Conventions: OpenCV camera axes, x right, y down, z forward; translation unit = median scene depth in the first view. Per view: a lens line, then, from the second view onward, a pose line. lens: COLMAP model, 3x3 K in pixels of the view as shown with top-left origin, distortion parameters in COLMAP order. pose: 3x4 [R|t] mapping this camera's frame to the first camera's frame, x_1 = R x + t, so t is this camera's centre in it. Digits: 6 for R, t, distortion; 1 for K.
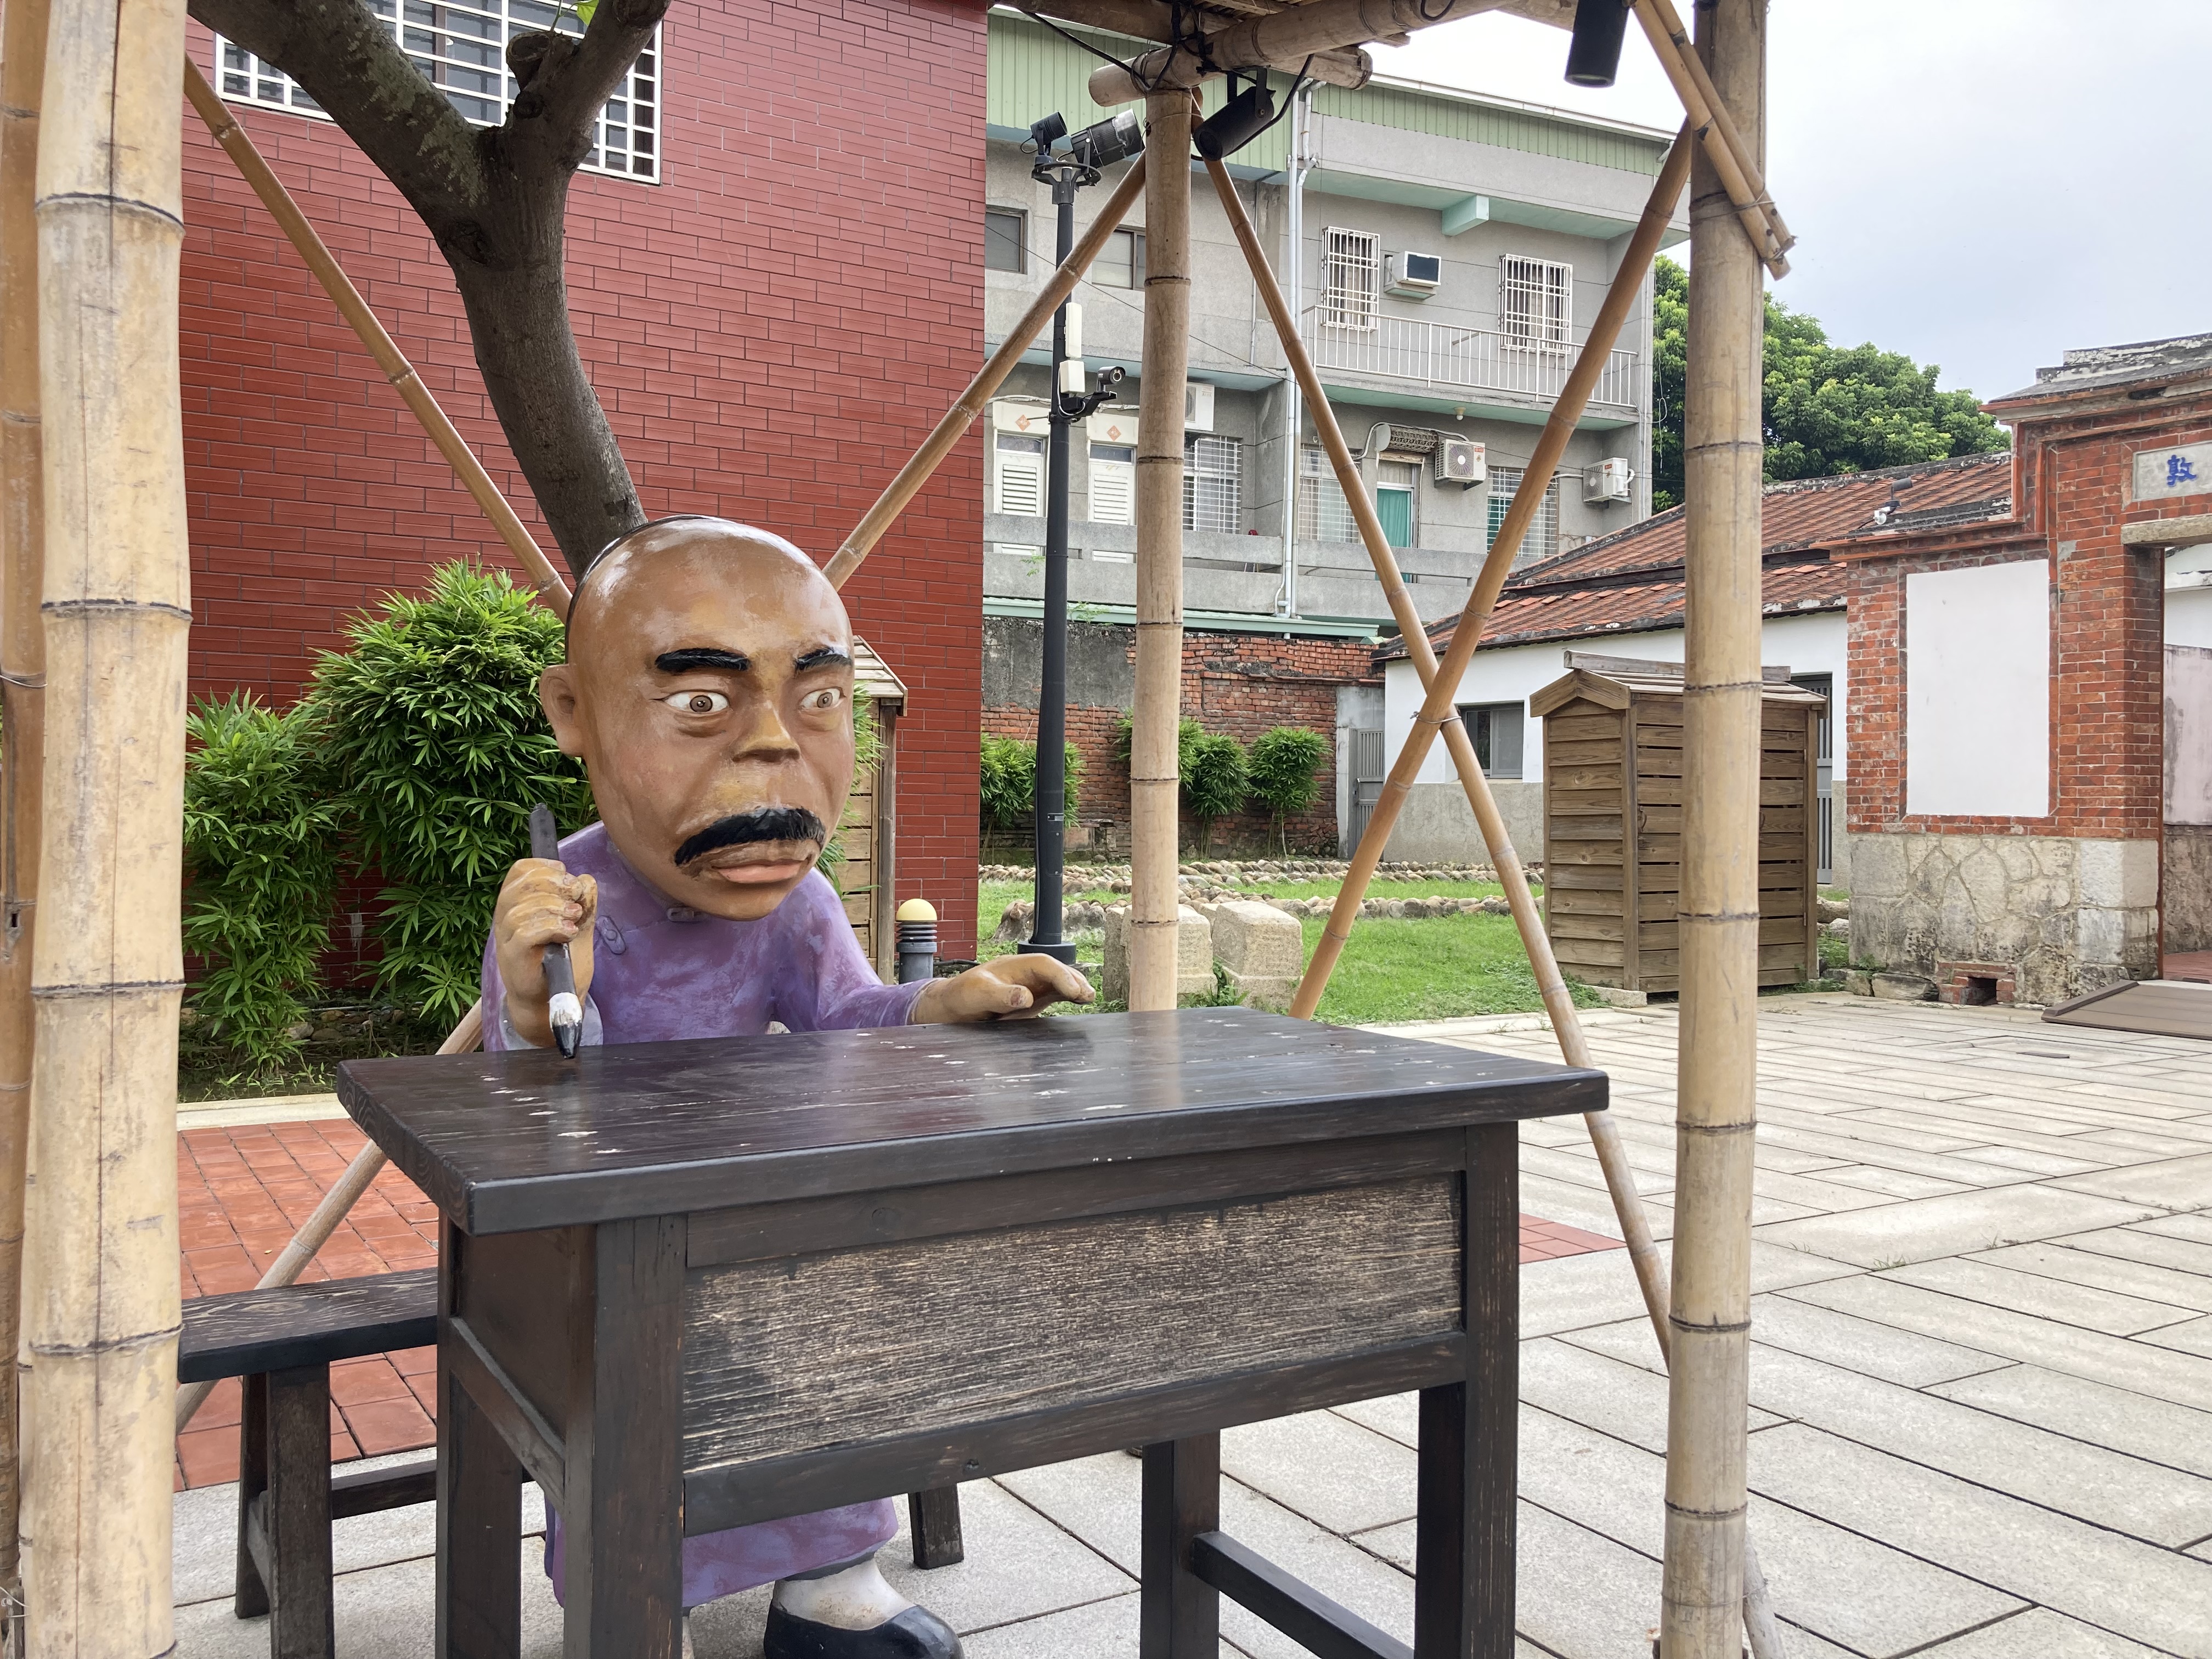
lens RADIAL K [[1826.1, 0, 1084.9], [0, 1826.1, 805.8], [0, 0, 1]] dist [0.033683, -0.036884]
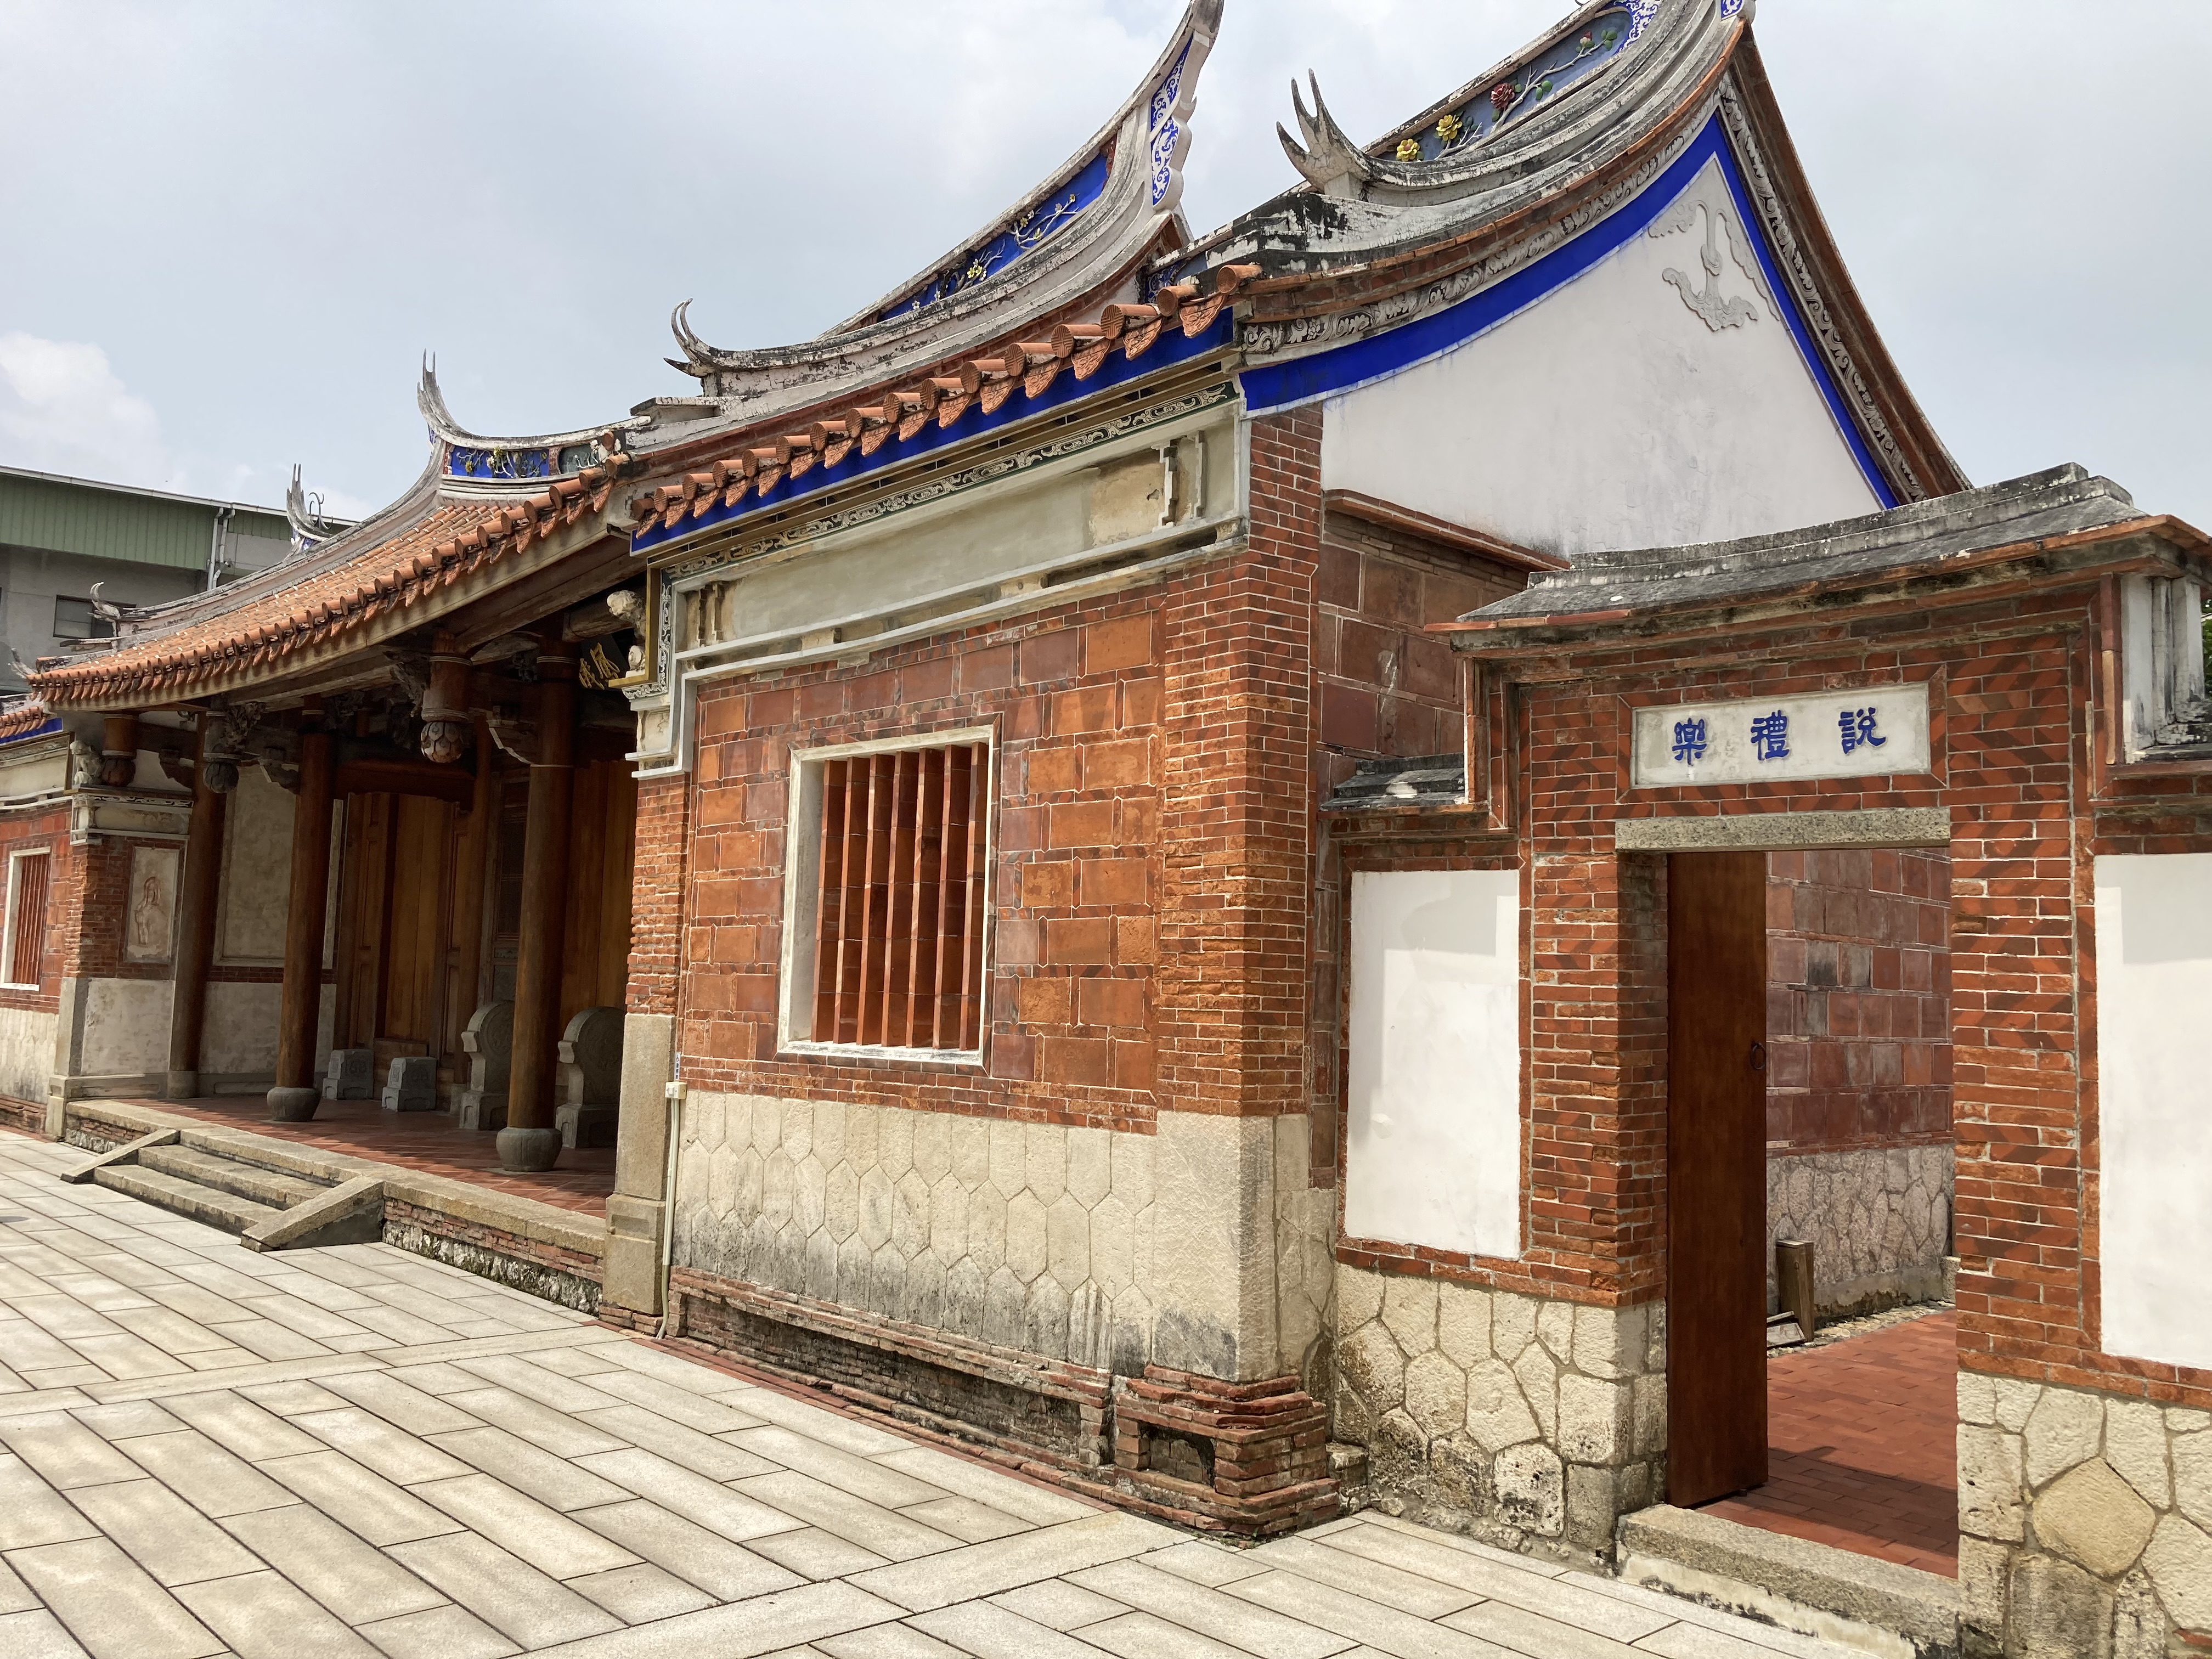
lens RADIAL K [[1826.1, 0, 1054.4], [0, 1826.1, 787.3], [0, 0, 1]] dist [0.033683, -0.036884]
pose [[0.979559, 0.041143, 0.196906, 1.320781], [-0.020716, 0.994288, -0.104701, -0.066142], [-0.200089, 0.098482, 0.974816, -1.547086]]
